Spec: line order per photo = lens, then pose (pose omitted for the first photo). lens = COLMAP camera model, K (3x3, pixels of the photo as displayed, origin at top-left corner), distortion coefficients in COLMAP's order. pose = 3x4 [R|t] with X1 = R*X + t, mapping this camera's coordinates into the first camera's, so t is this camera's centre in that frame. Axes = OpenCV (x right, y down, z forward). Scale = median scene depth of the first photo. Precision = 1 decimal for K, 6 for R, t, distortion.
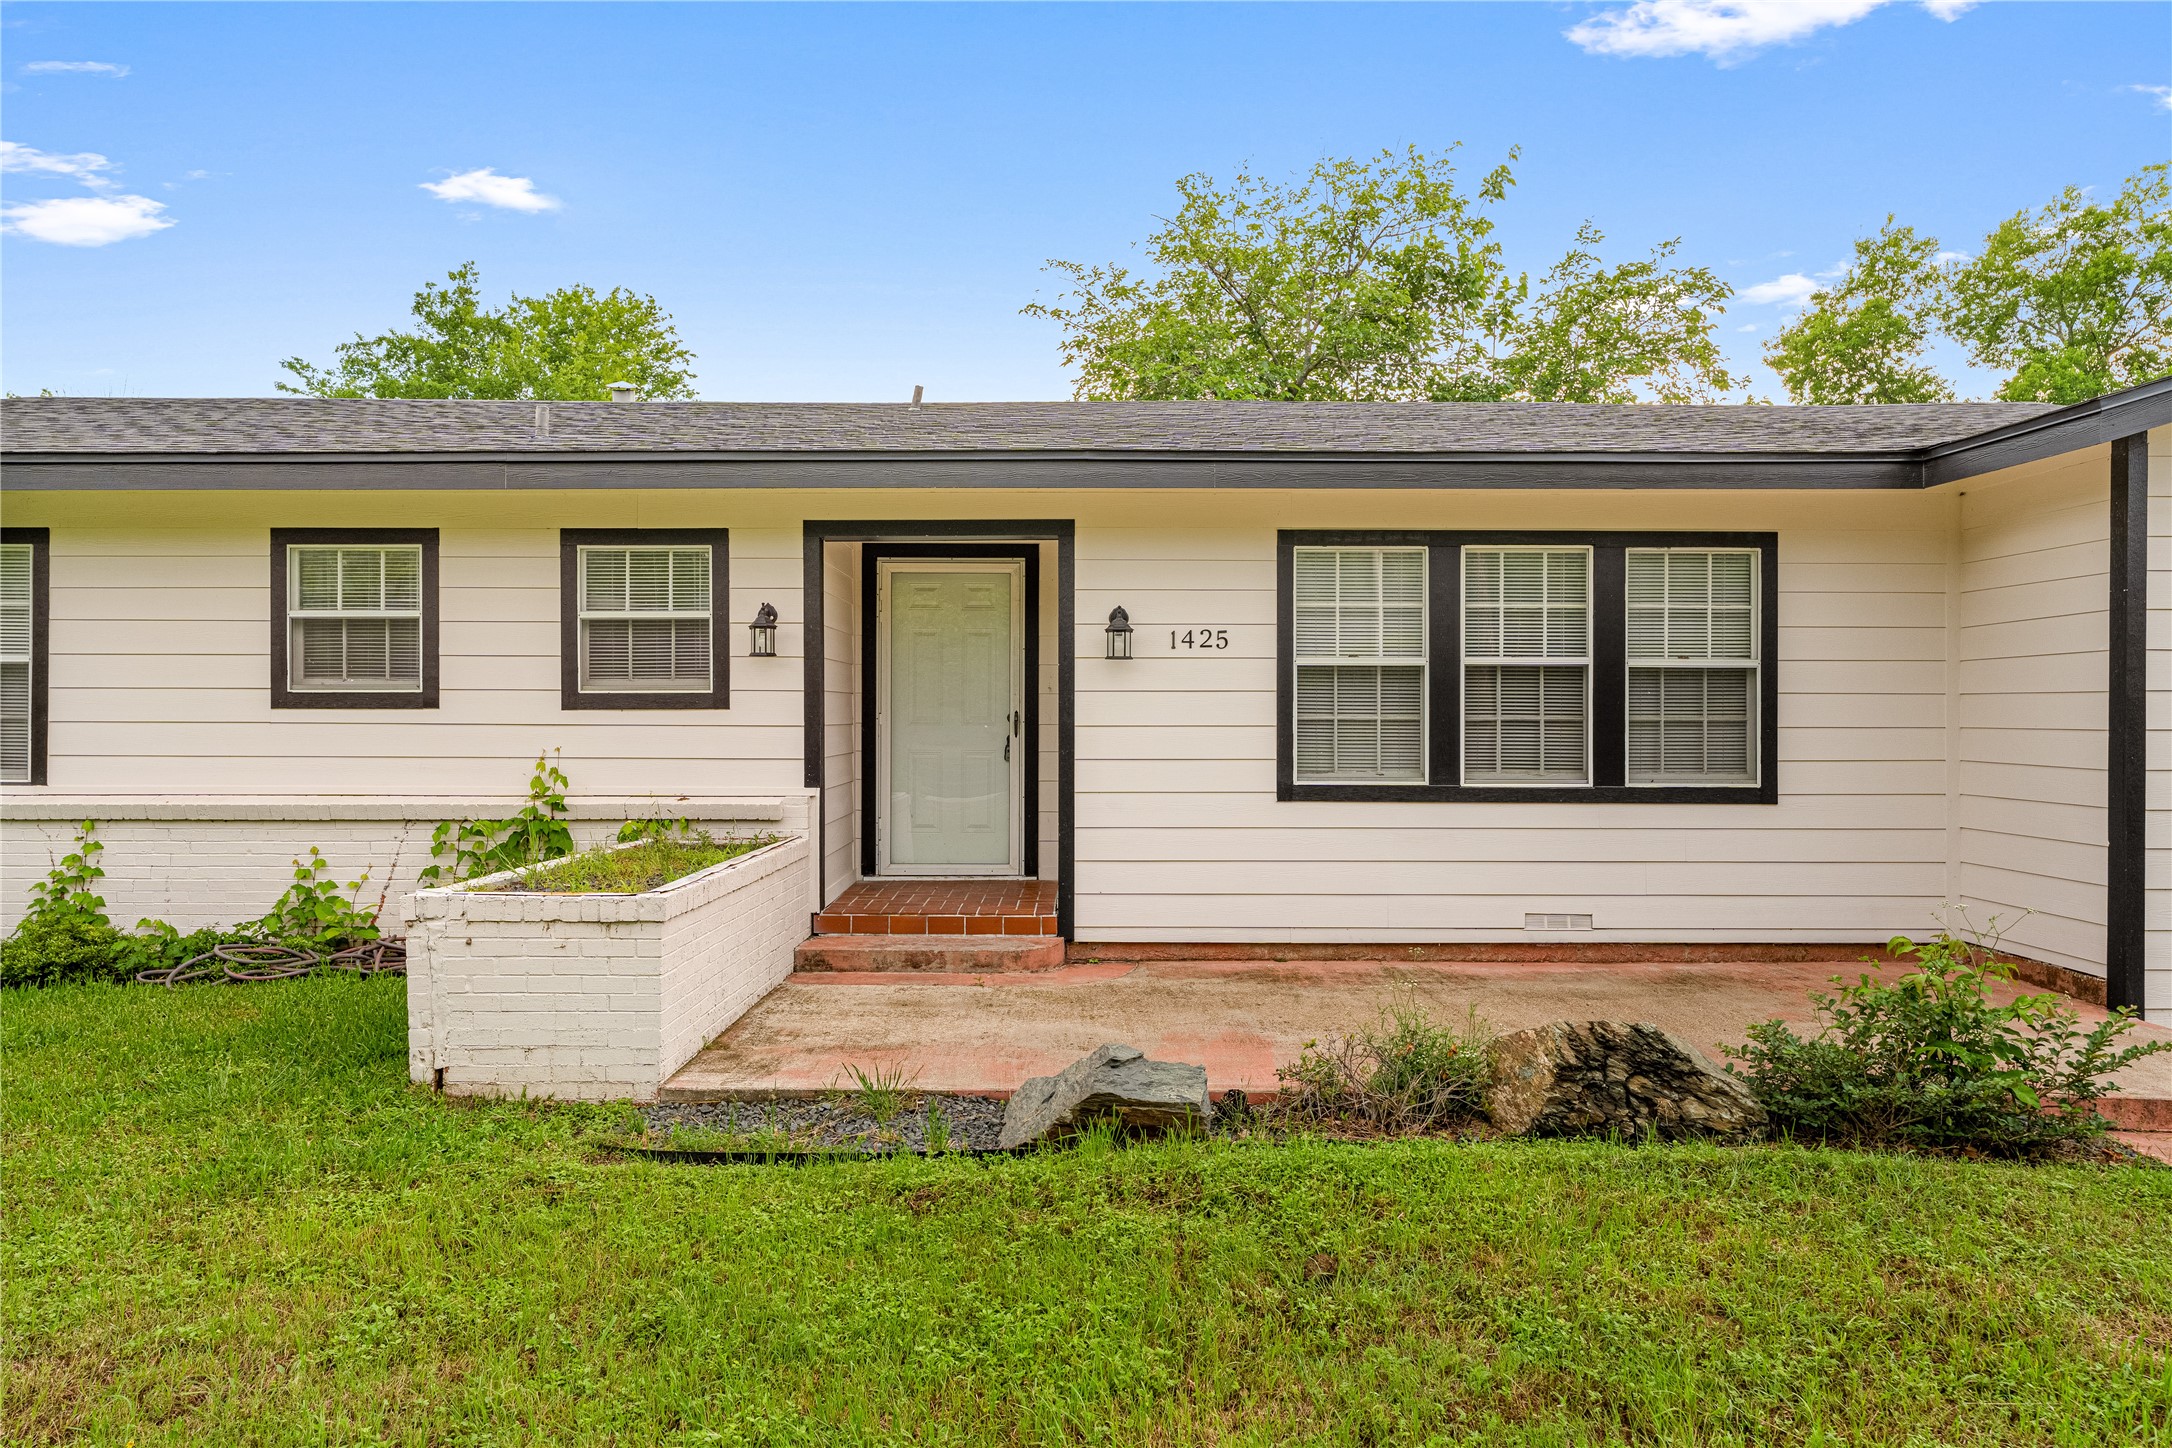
lens RADIAL K [[1334.9, 0, 1087.5], [0, 1334.9, 712.5], [0, 0, 1]] dist [0.018259, 0.000363]
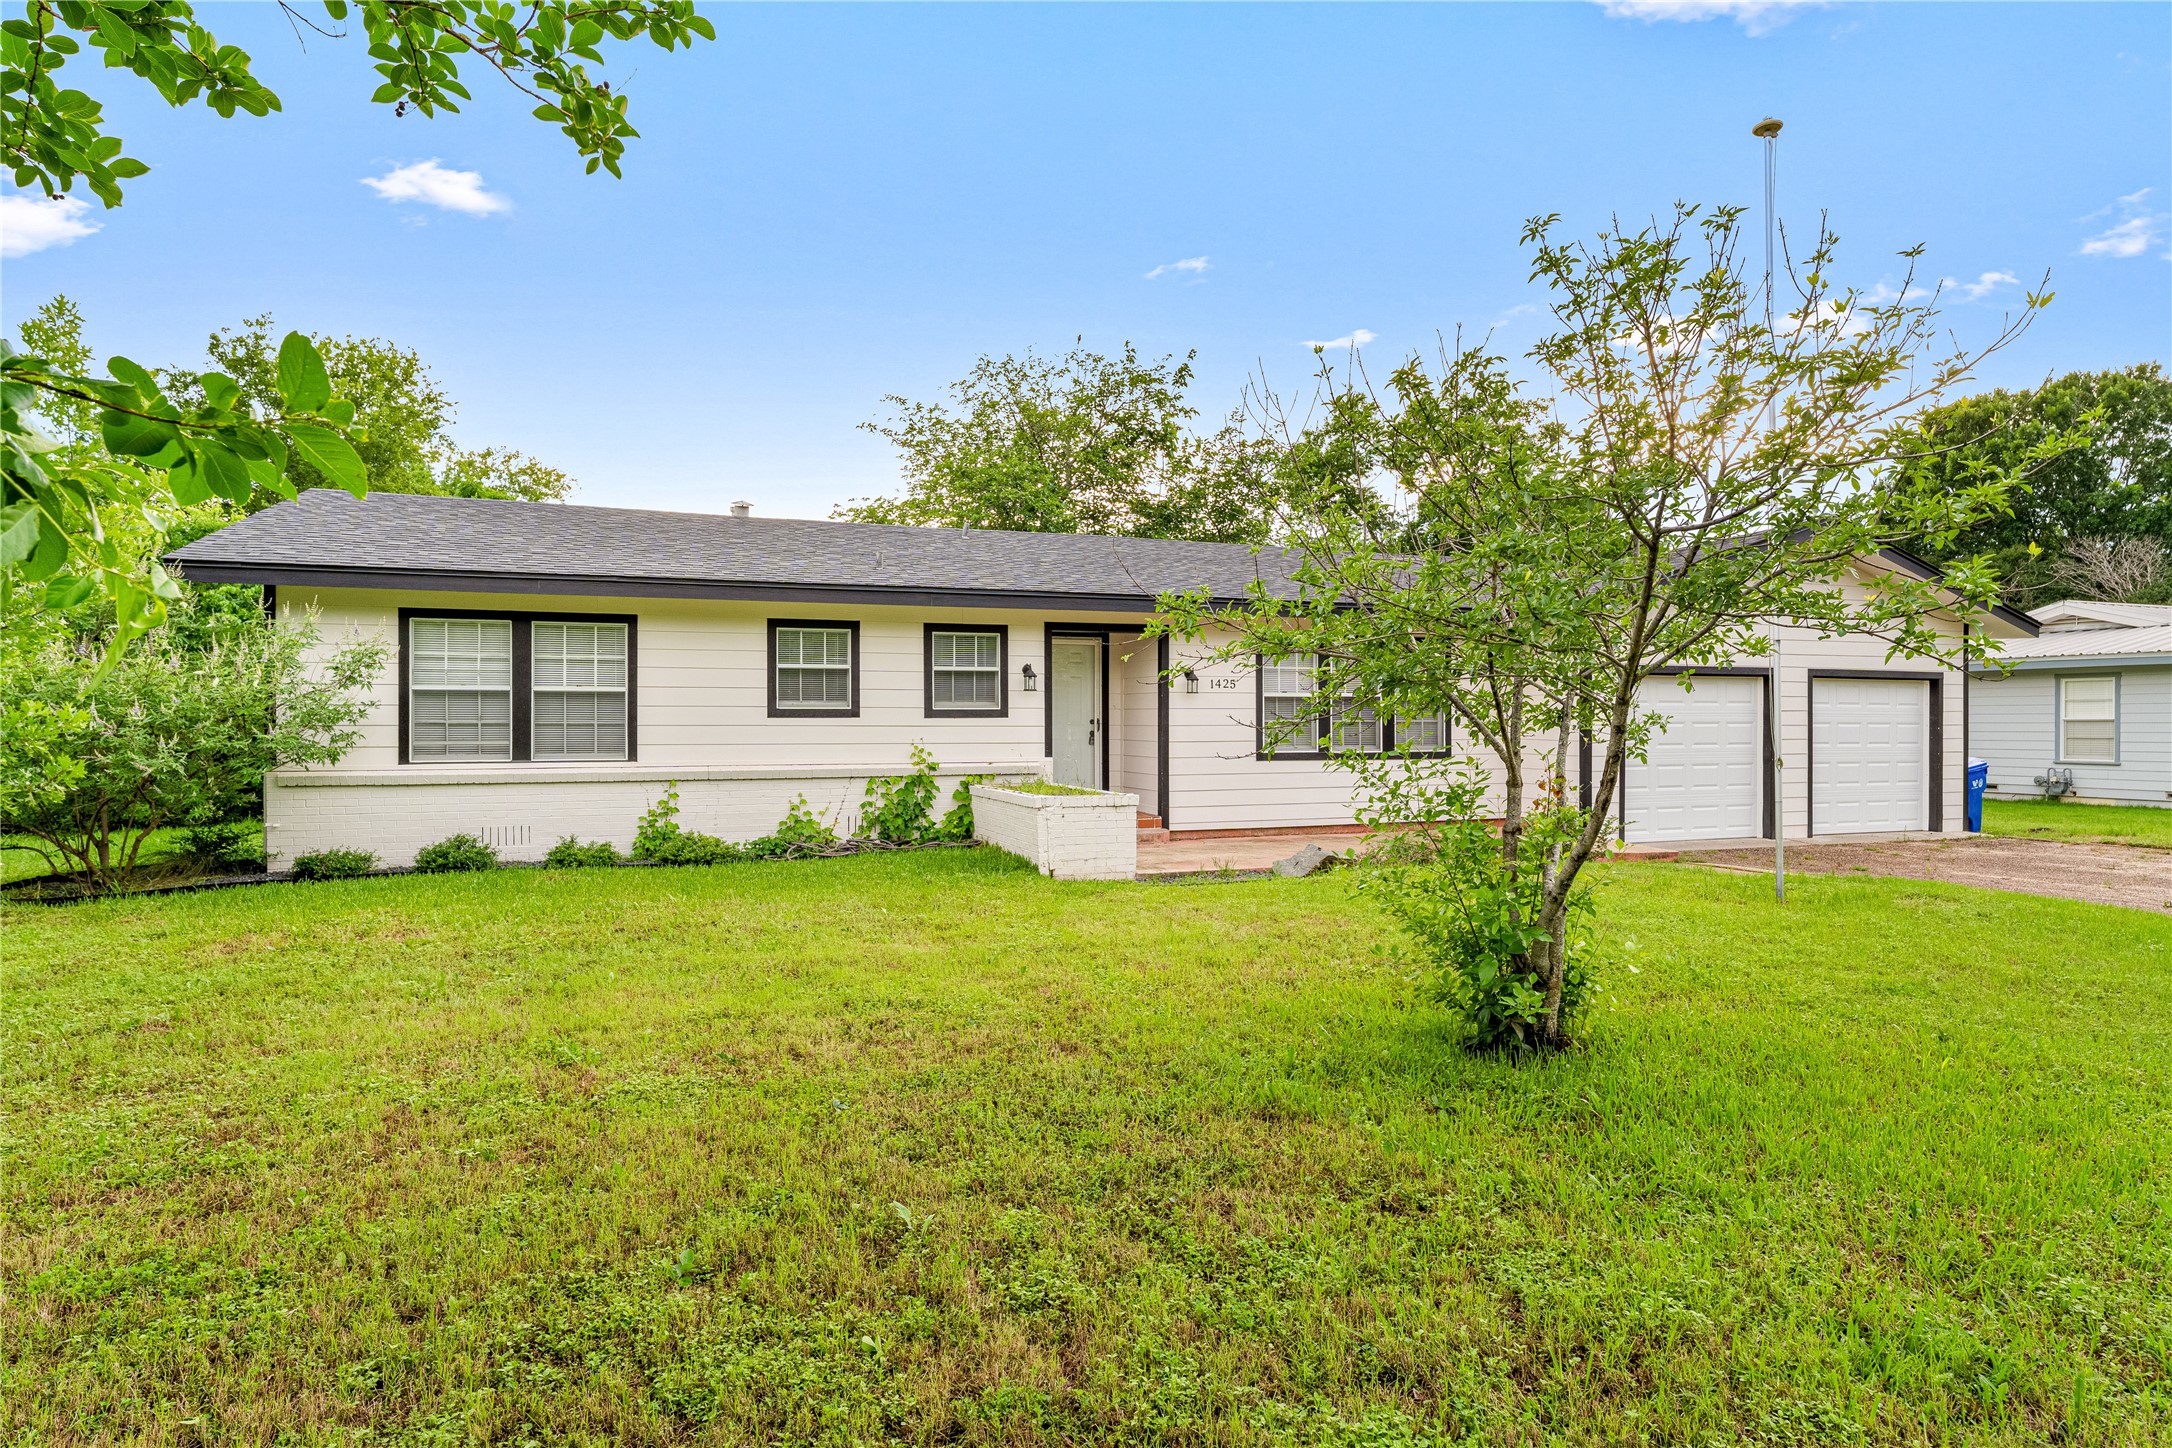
lens RADIAL K [[1182.2, 0, 1084.6], [0, 1182.2, 728.4], [0, 0, 1]] dist [0.000060, -0.000296]
pose [[0.935316, -0.004531, 0.353785, -0.772313], [0.001603, 0.999962, 0.008568, -0.001485], [-0.353811, -0.007447, 0.935287, -0.647076]]
